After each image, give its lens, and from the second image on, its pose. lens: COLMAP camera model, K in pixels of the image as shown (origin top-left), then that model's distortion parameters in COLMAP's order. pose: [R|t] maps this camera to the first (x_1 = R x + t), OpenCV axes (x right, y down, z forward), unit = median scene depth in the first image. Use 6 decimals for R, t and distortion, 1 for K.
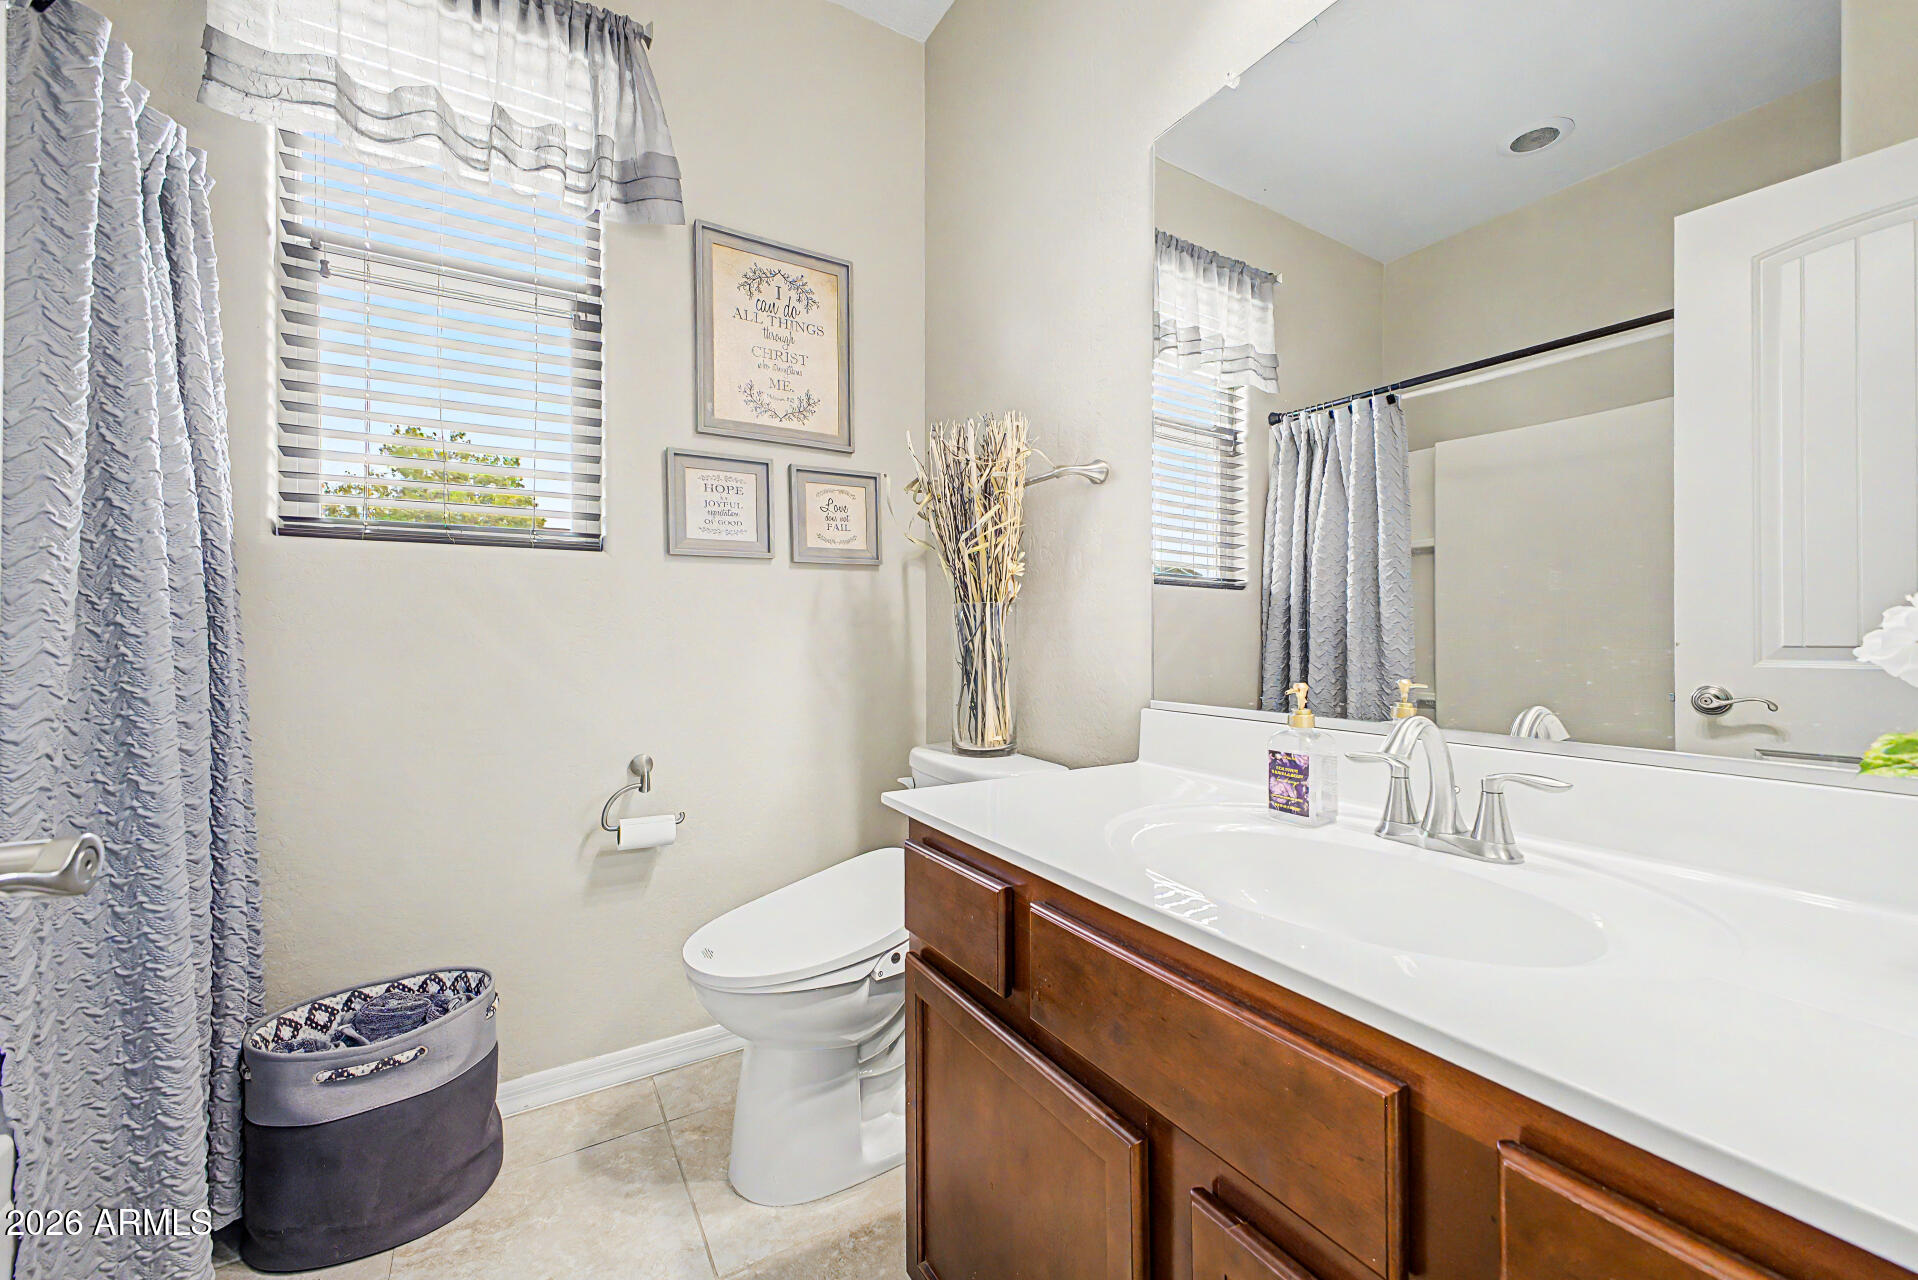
lens RADIAL K [[759.7, 0, 958.7], [0, 759.7, 639.9], [0, 0, 1]] dist [0.003951, 0.000212]
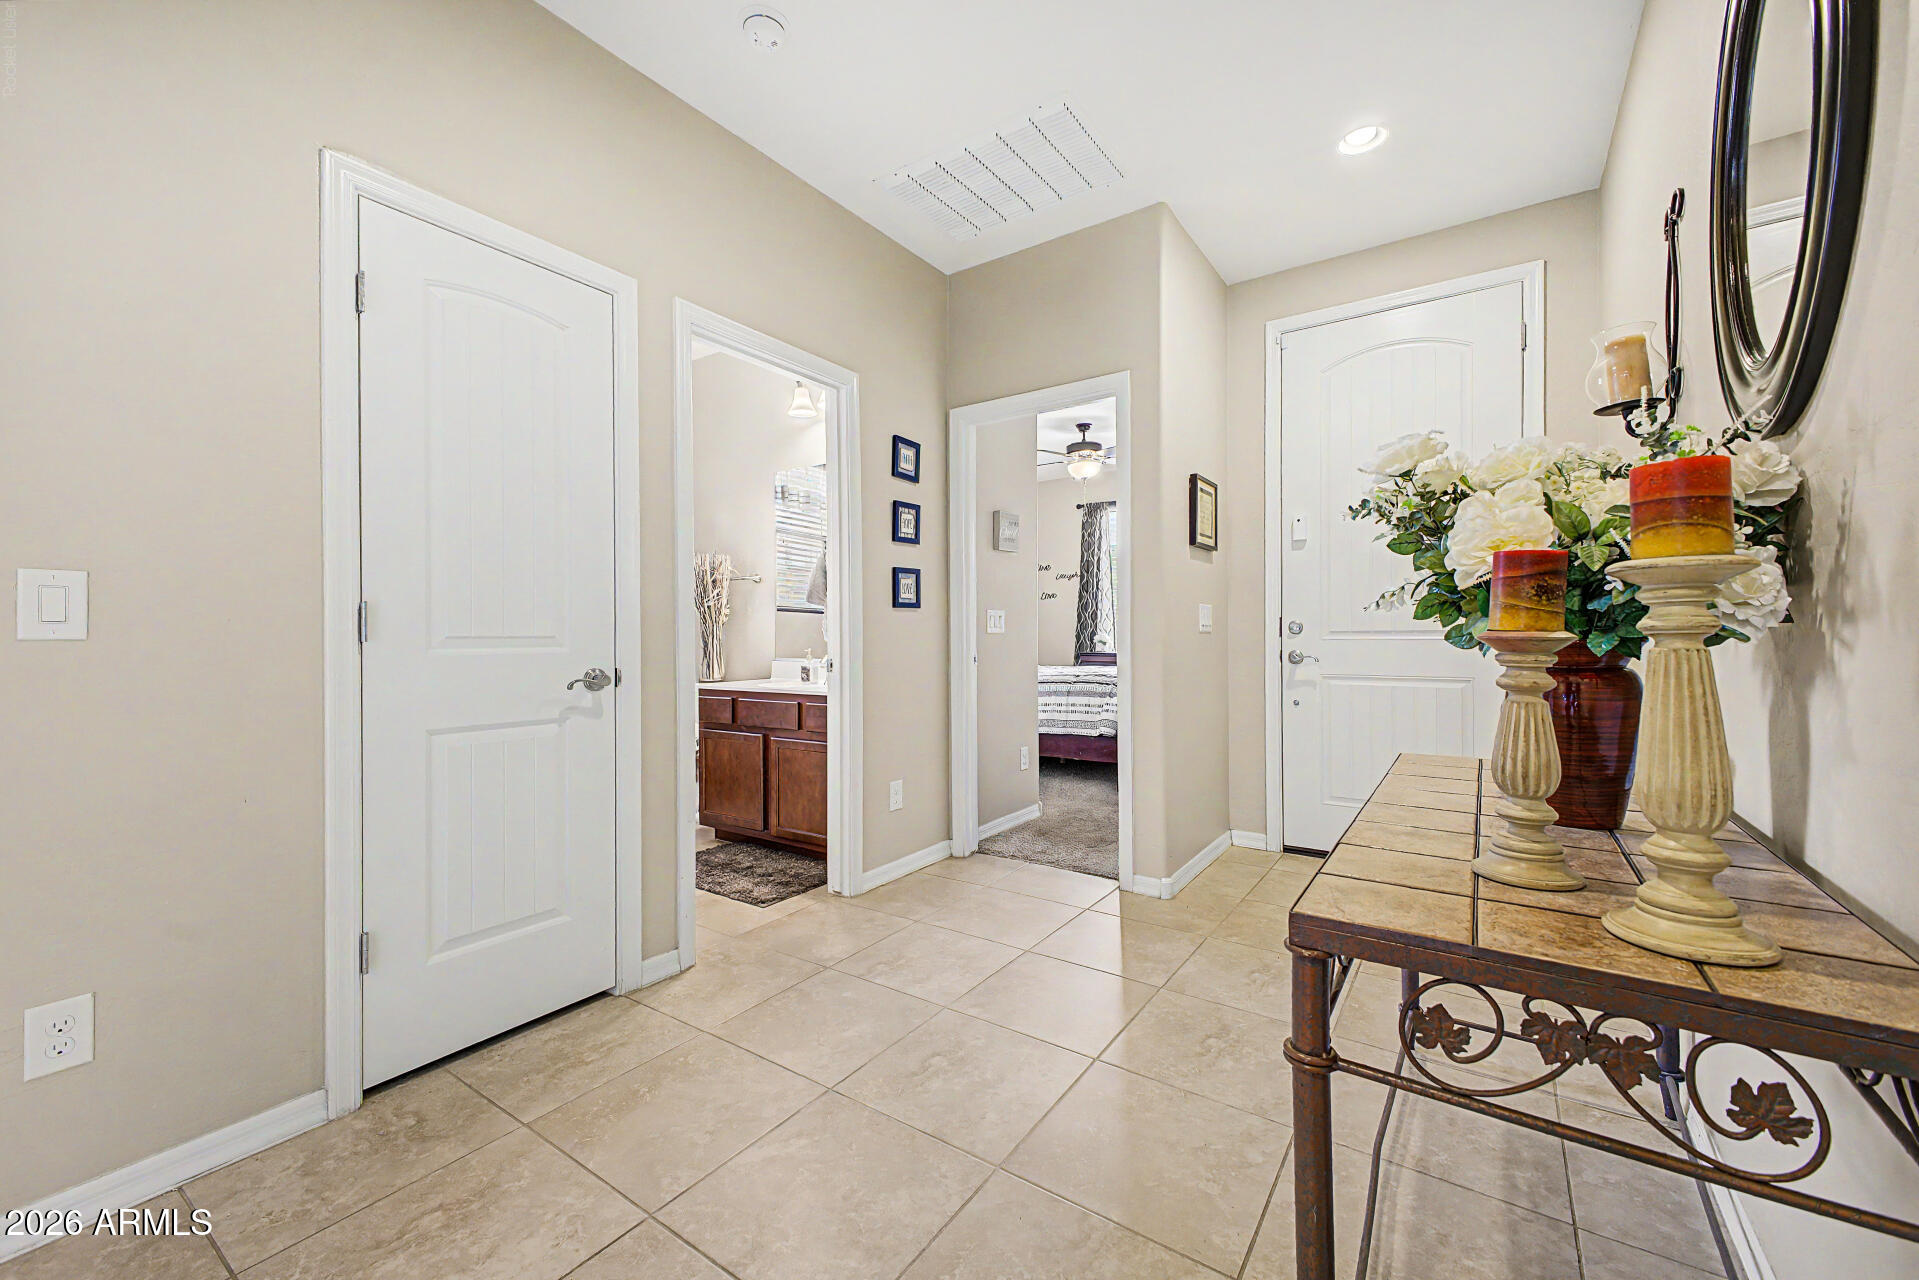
lens RADIAL K [[760.1, 0, 963.6], [0, 760.1, 637.0], [0, 0, 1]] dist [0.003951, 0.000212]
pose [[0.911877, -0.011711, 0.410295, -0.258764], [0.013256, 0.999912, -0.000920, 0.006798], [-0.410248, 0.006278, 0.911952, -1.759686]]
